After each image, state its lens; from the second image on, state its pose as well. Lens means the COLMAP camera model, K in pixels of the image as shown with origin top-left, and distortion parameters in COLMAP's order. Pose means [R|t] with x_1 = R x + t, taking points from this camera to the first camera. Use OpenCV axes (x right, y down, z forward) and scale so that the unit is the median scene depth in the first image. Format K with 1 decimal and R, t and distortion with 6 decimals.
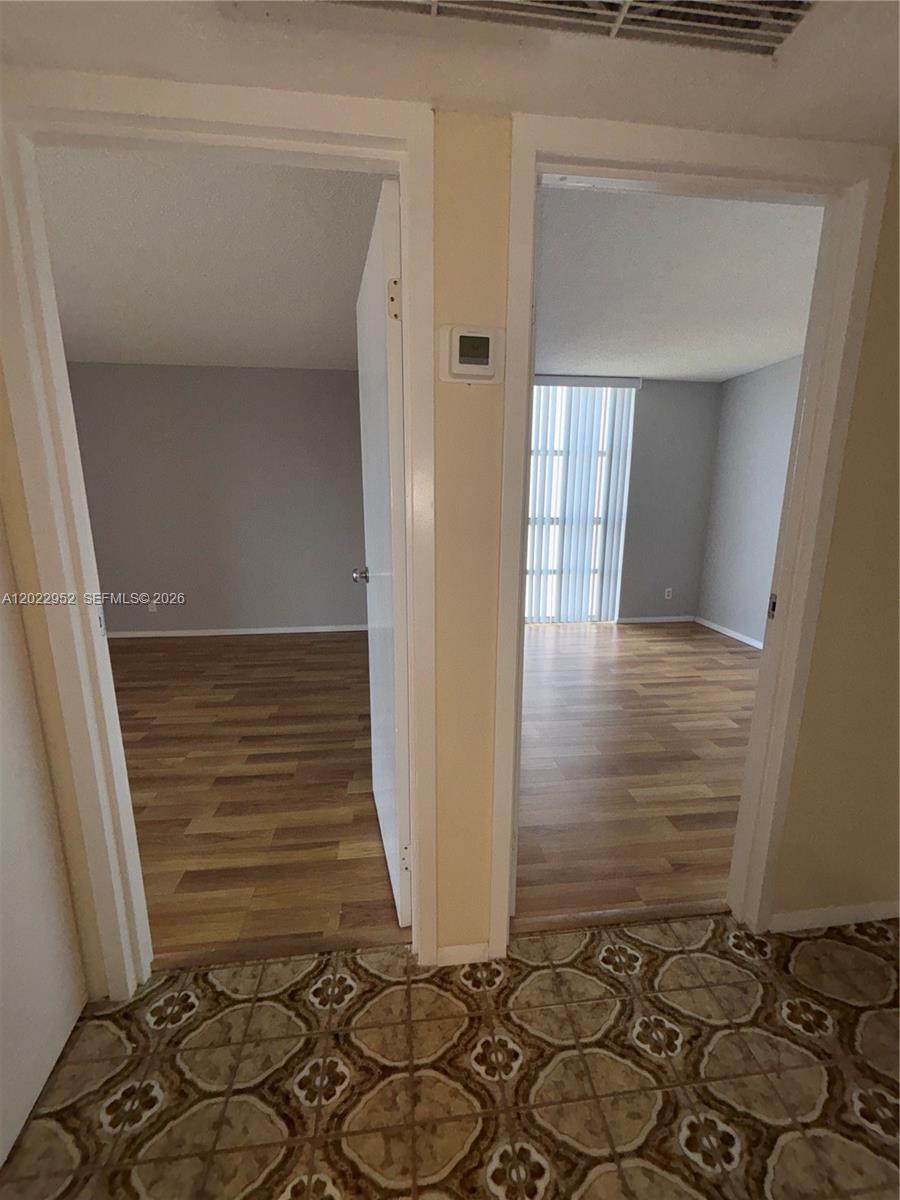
lens RADIAL K [[488.3, 0, 451.6], [0, 488.3, 592.1], [0, 0, 1]] dist [0.001239, -0.002702]
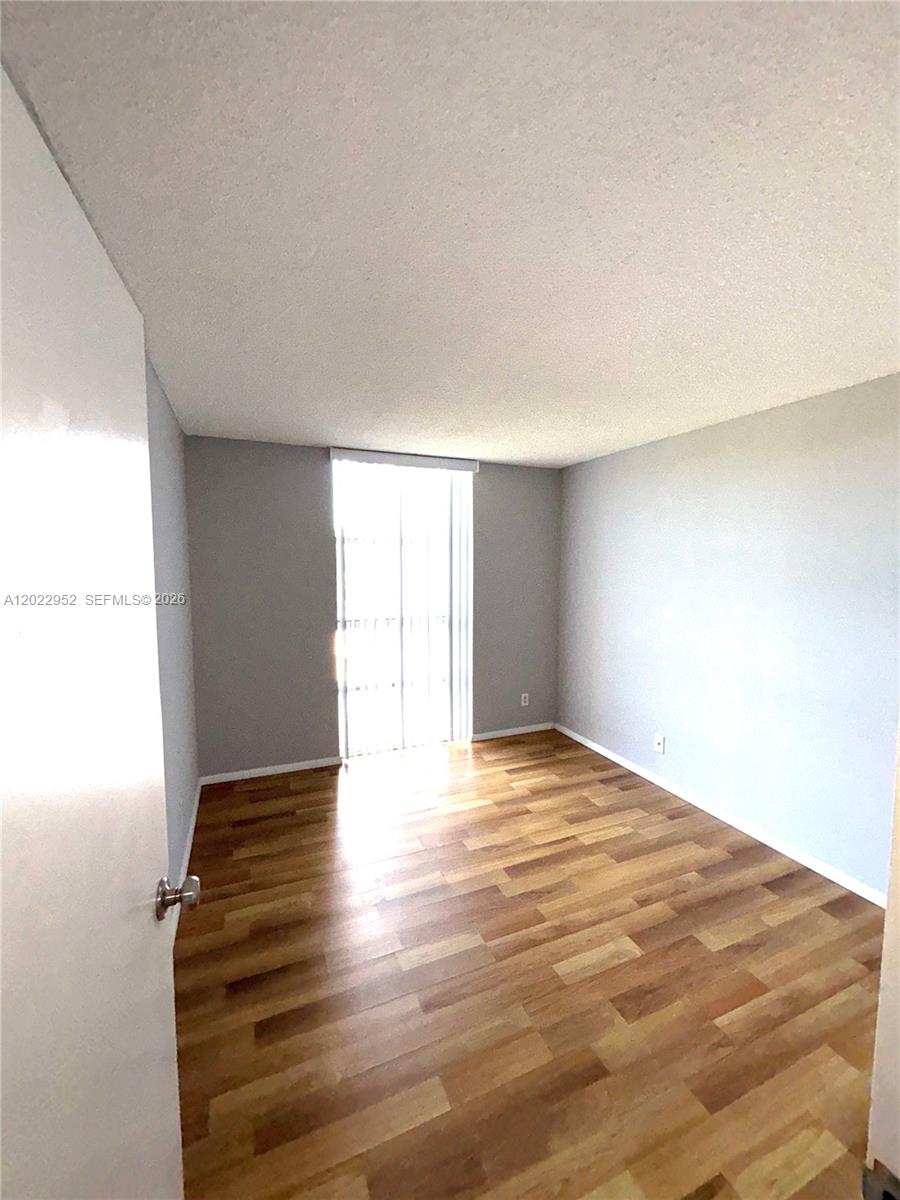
lens RADIAL K [[488.3, 0, 449.8], [0, 488.3, 604.8], [0, 0, 1]] dist [0.001239, -0.002702]
pose [[0.960383, -0.034353, 0.276557, 0.104584], [0.065747, 0.992290, -0.105057, -0.108278], [-0.270815, 0.119078, 0.955238, 0.242968]]
